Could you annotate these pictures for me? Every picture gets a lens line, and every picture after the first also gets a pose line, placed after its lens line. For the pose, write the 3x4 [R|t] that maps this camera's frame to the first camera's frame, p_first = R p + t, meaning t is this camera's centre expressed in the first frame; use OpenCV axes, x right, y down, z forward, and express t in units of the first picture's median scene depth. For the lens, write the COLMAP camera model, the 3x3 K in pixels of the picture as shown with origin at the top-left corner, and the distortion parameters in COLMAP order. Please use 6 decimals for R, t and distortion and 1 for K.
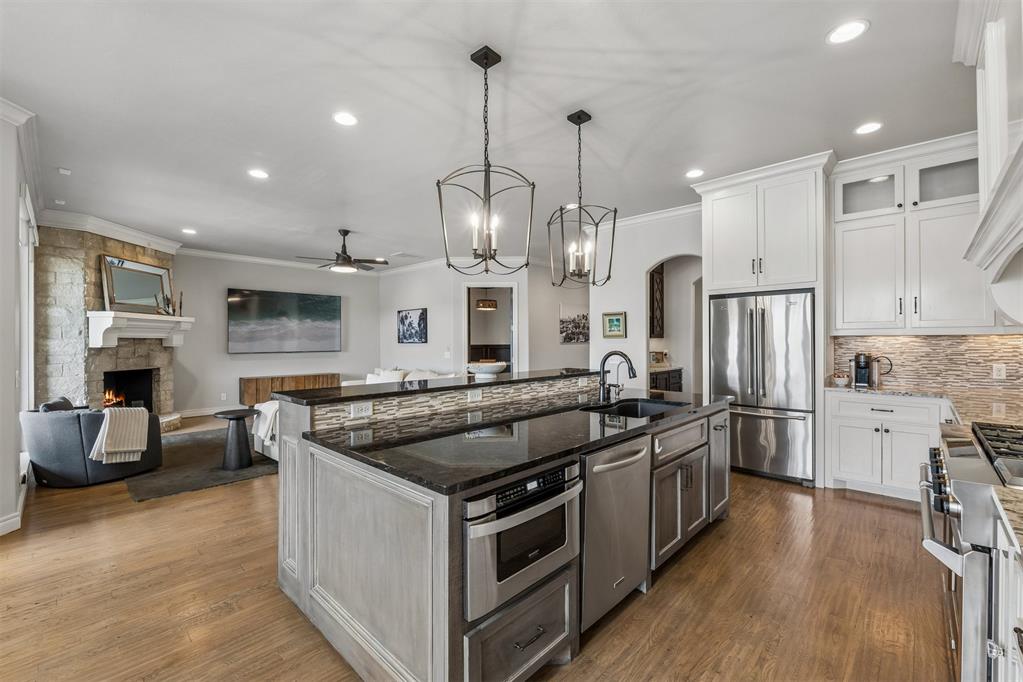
lens RADIAL K [[430.4, 0, 512.9], [0, 430.4, 339.2], [0, 0, 1]] dist [-0.009686, -0.000294]
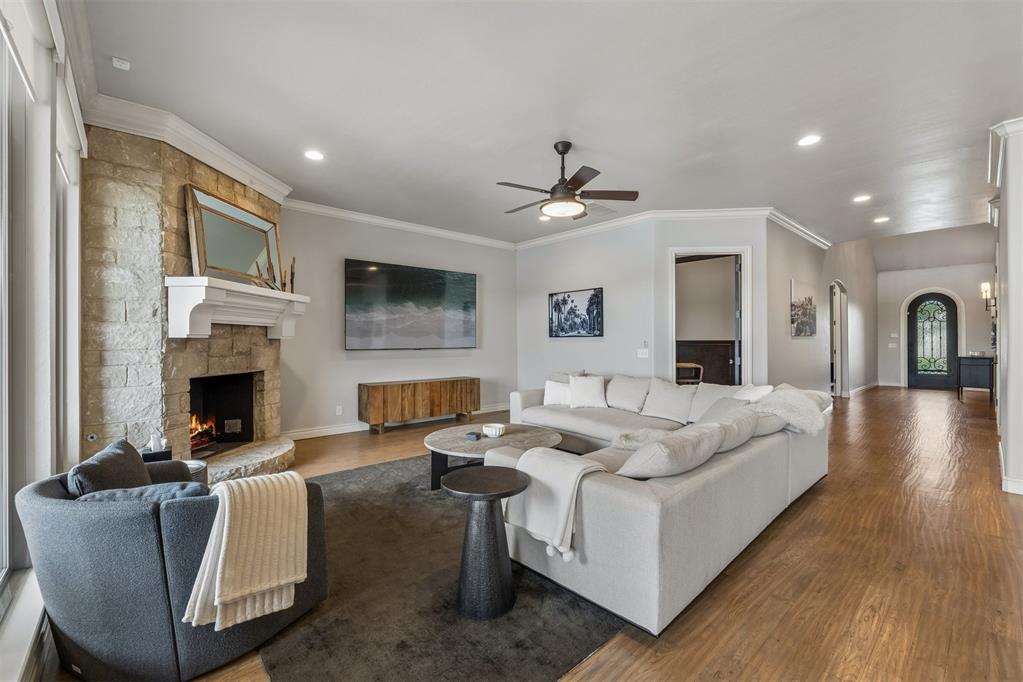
lens RADIAL K [[430.4, 0, 512.2], [0, 430.4, 339.5], [0, 0, 1]] dist [-0.009686, -0.000294]
pose [[0.995832, 0.001572, -0.091198, -0.486742], [-0.001334, 0.999996, 0.002669, 0.020500], [0.091202, -0.002536, 0.995829, 0.473228]]
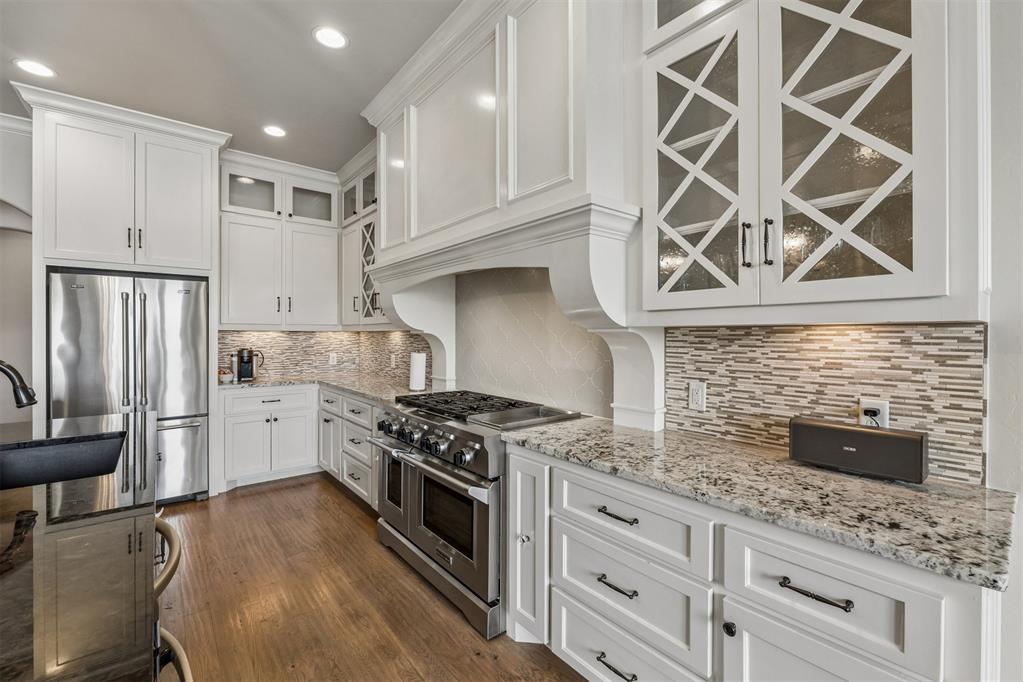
lens RADIAL K [[430.4, 0, 513.4], [0, 430.4, 334.9], [0, 0, 1]] dist [-0.009686, -0.000294]
pose [[0.124548, 0.003269, 0.992208, -0.081234], [-0.004193, 0.999987, -0.002768, 0.001443], [-0.992205, -0.003815, 0.124560, 0.182542]]
